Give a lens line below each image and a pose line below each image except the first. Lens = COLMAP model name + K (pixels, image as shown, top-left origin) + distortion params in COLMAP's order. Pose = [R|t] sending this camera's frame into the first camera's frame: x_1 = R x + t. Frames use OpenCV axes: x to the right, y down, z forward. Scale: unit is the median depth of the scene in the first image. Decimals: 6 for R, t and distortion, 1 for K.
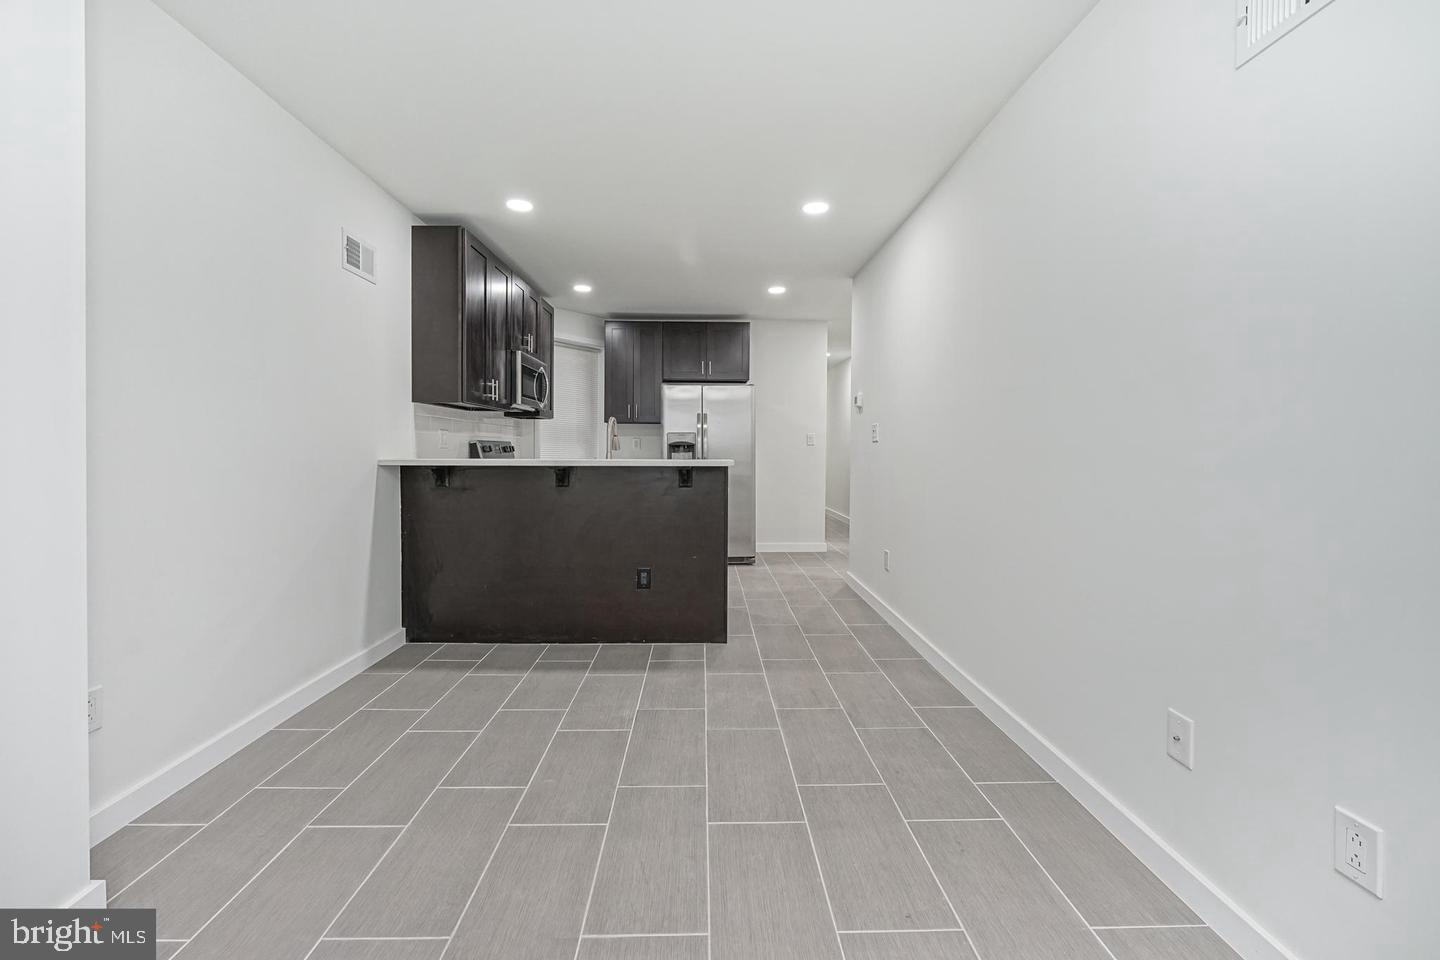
lens RADIAL K [[595.5, 0, 713.4], [0, 595.5, 465.4], [0, 0, 1]] dist [-0.001197, 0.000063]
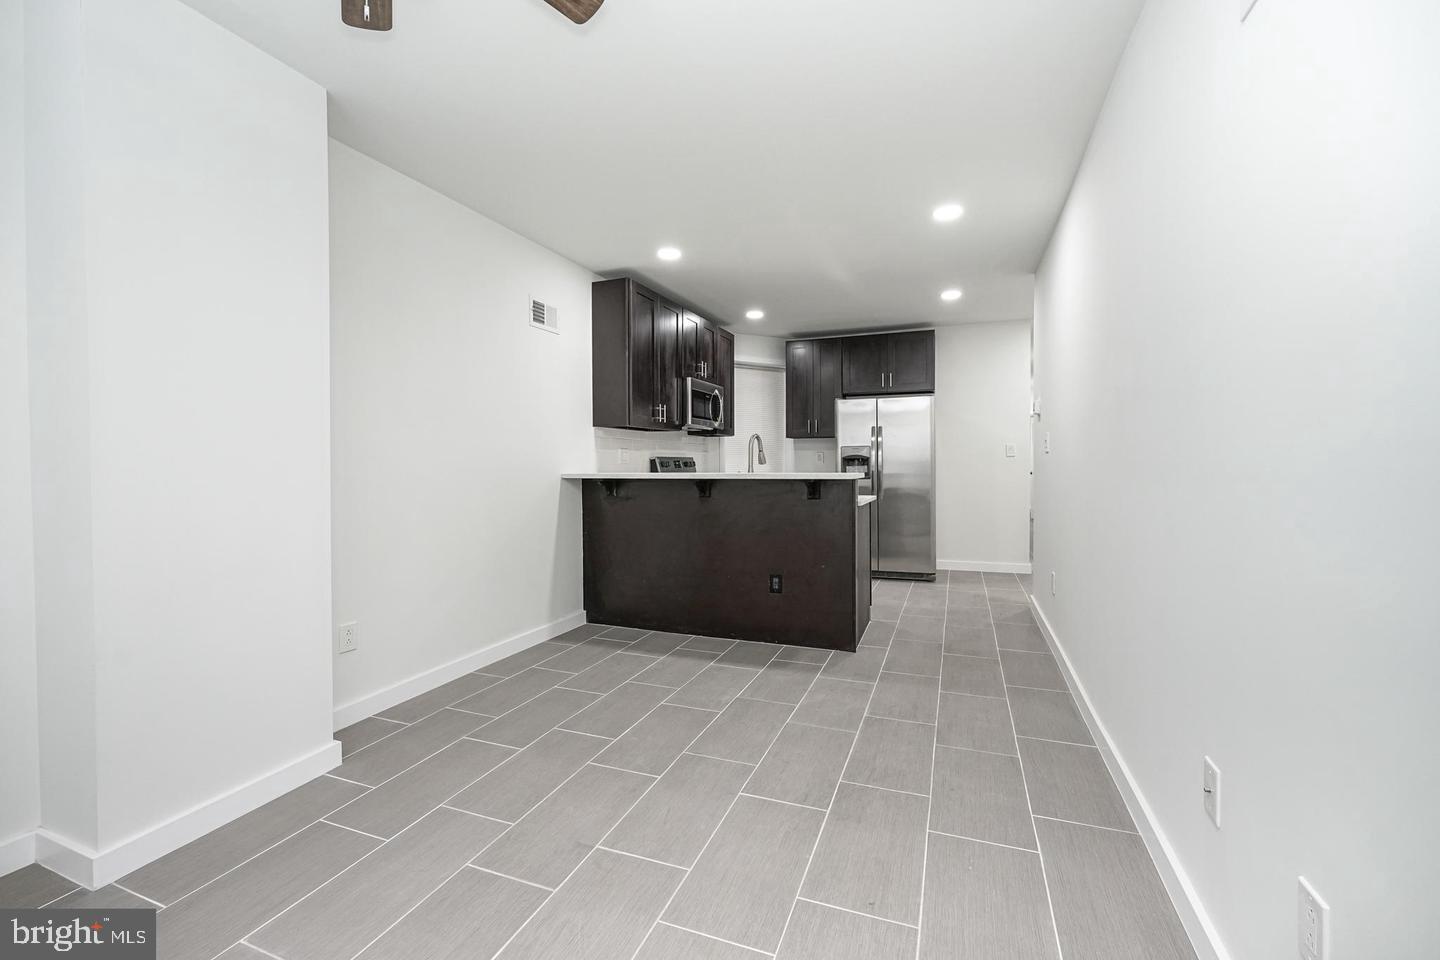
lens RADIAL K [[595.5, 0, 724.3], [0, 595.5, 479.5], [0, 0, 1]] dist [-0.001197, 0.000063]
pose [[0.928223, 0.000569, -0.372023, 0.199780], [-0.000210, 0.999999, 0.001007, 0.000783], [0.372024, -0.000857, 0.928223, -0.033318]]
